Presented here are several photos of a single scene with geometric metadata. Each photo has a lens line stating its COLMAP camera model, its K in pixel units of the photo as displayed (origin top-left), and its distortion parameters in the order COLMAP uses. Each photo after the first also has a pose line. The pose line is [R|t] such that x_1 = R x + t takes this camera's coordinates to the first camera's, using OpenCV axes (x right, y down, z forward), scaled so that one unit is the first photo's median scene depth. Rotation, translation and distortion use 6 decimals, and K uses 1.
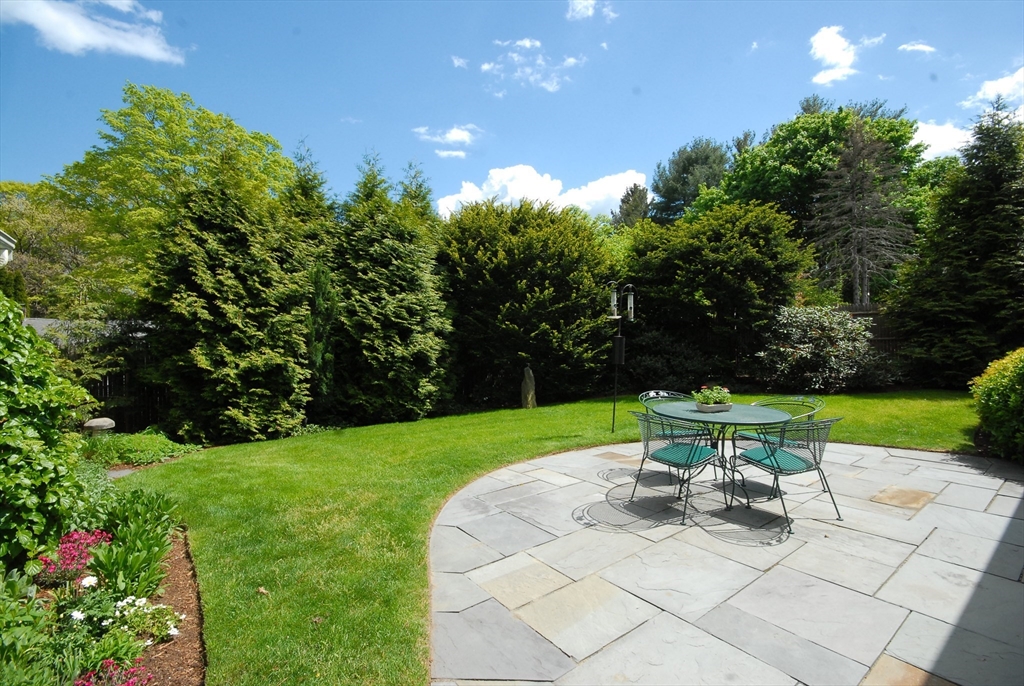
lens RADIAL K [[473.1, 0, 492.1], [0, 473.1, 332.2], [0, 0, 1]] dist [-0.003687, -0.000986]
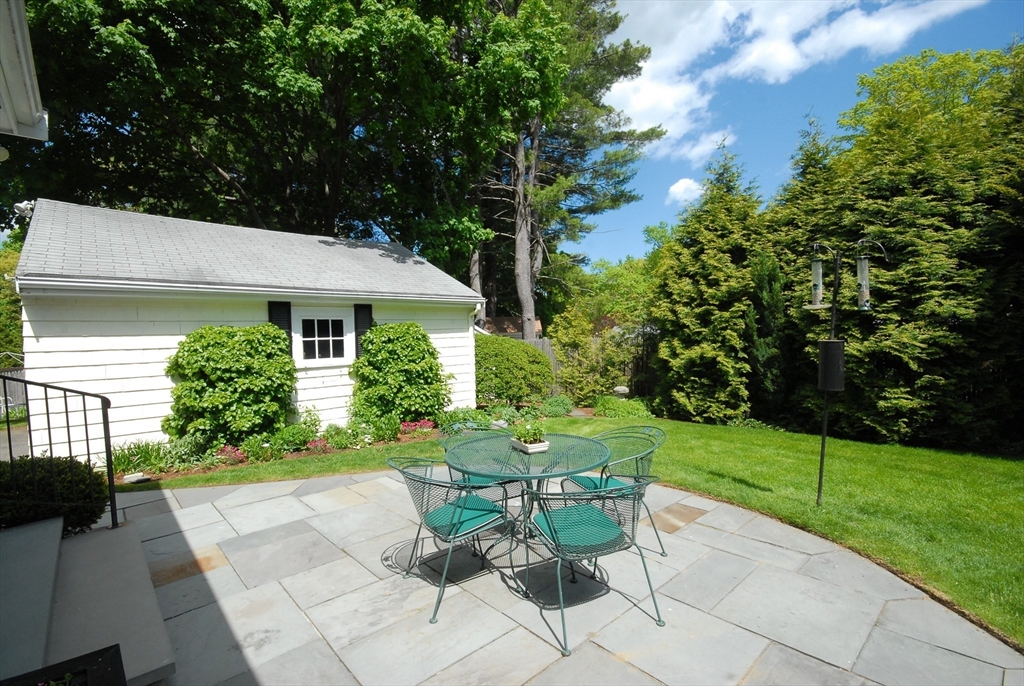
lens RADIAL K [[463.3, 0, 512.0], [0, 463.3, 343.0], [0, 0, 1]] dist [-0.000973, -0.000180]
pose [[0.082299, 0.019558, -0.996416, 0.577043], [0.044592, 0.998734, 0.023287, -0.012058], [0.995610, -0.046349, 0.081323, 0.436799]]
